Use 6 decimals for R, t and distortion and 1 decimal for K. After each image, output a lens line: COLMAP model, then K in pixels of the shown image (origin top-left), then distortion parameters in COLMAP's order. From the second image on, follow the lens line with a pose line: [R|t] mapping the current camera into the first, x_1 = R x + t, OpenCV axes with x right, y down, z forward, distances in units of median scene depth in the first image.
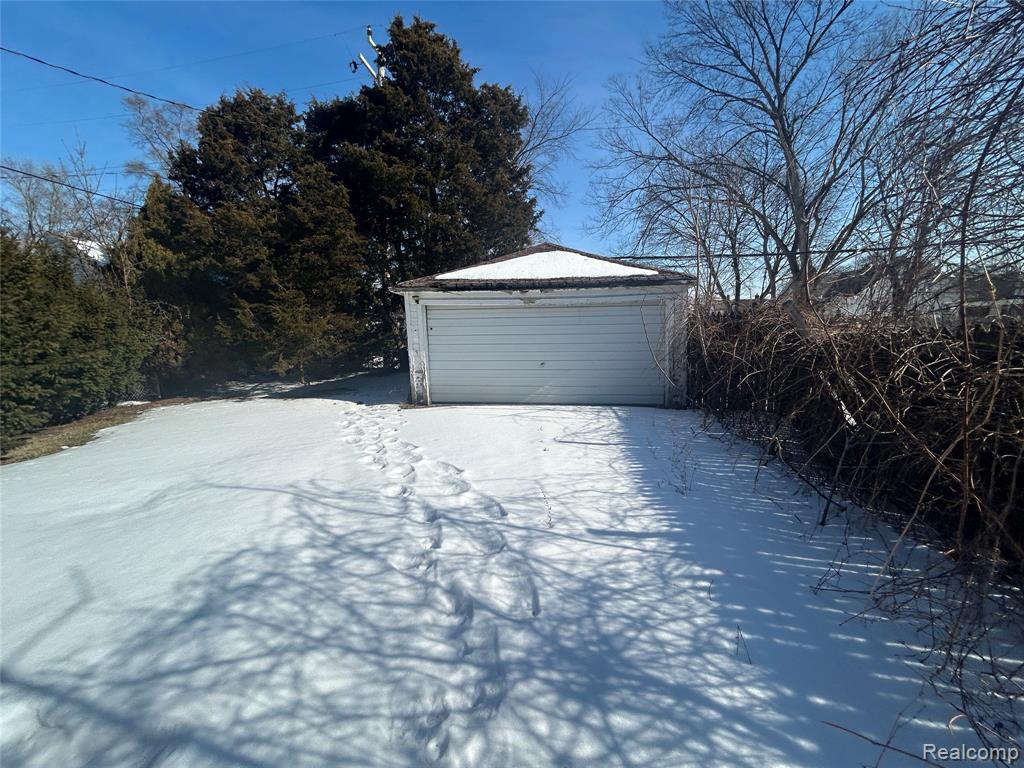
lens RADIAL K [[413.2, 0, 507.9], [0, 413.2, 387.7], [0, 0, 1]] dist [-0.000120, -0.000025]
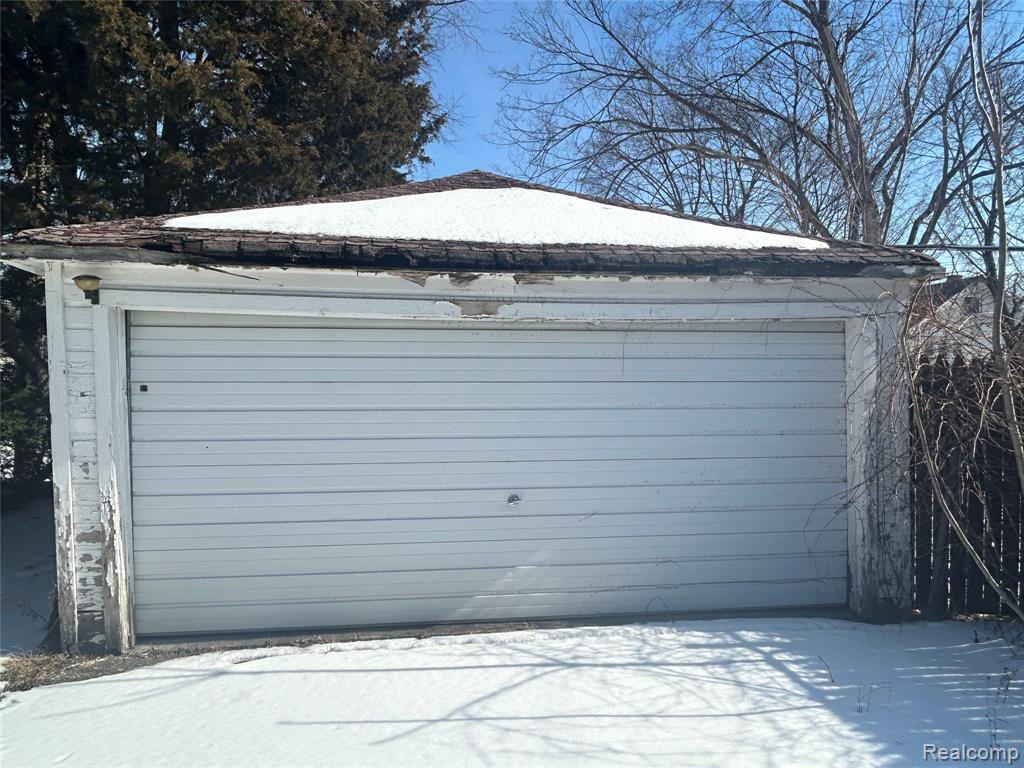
lens RADIAL K [[715.7, 0, 517.1], [0, 715.7, 379.2], [0, 0, 1]] dist [0.006428, -0.036941]
pose [[0.960964, 0.010252, 0.276483, -0.071191], [0.026837, 0.991147, -0.130028, -0.076996], [-0.275368, 0.132372, 0.952182, 0.444687]]
